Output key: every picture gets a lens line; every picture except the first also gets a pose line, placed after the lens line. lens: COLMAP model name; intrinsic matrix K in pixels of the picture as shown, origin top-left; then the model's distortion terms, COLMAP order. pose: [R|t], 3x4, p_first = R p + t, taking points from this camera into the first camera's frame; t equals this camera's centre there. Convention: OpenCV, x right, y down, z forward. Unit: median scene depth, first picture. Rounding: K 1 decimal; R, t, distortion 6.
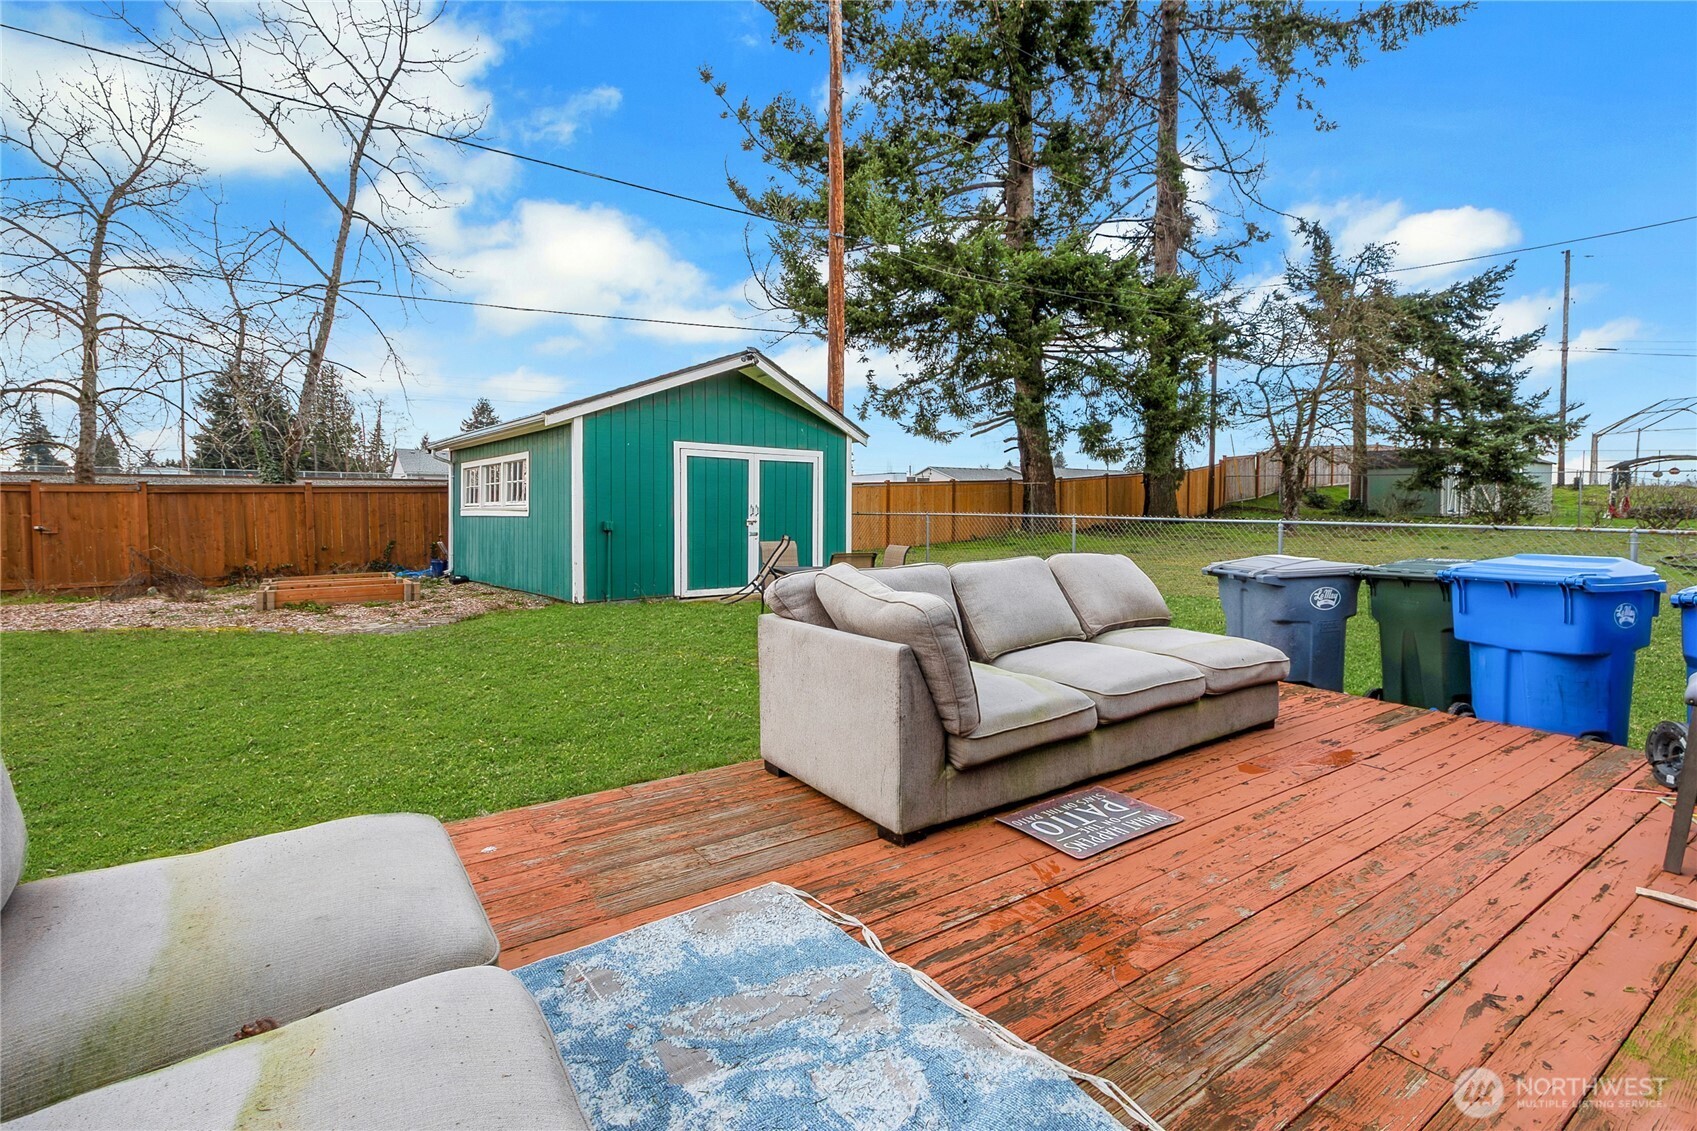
lens RADIAL K [[855.1, 0, 846.2], [0, 855.1, 512.4], [0, 0, 1]] dist [0.010303, -0.000190]
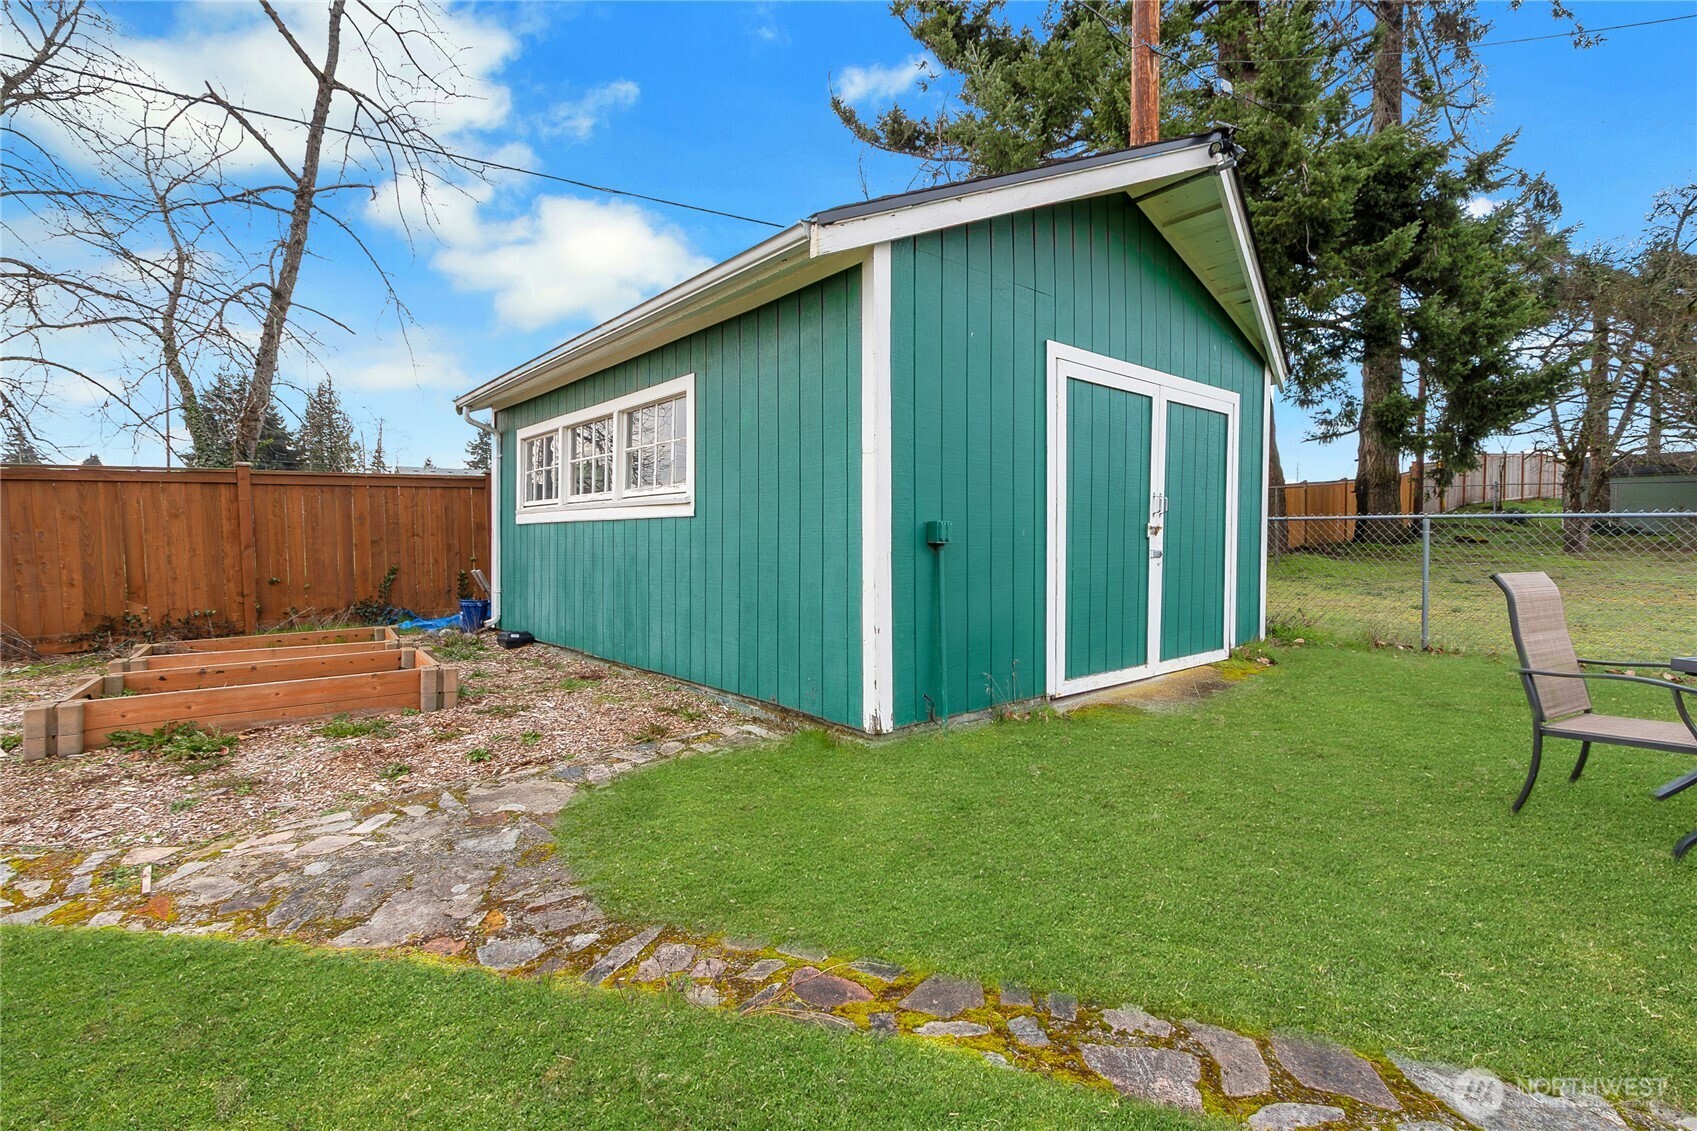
lens RADIAL K [[776.8, 0, 860.1], [0, 776.8, 544.9], [0, 0, 1]] dist [0.000439, 0.000016]
pose [[0.999003, -0.001855, 0.044606, -0.228469], [0.001435, 0.999954, 0.009451, 0.012372], [-0.044622, -0.009377, 0.998960, 0.444664]]
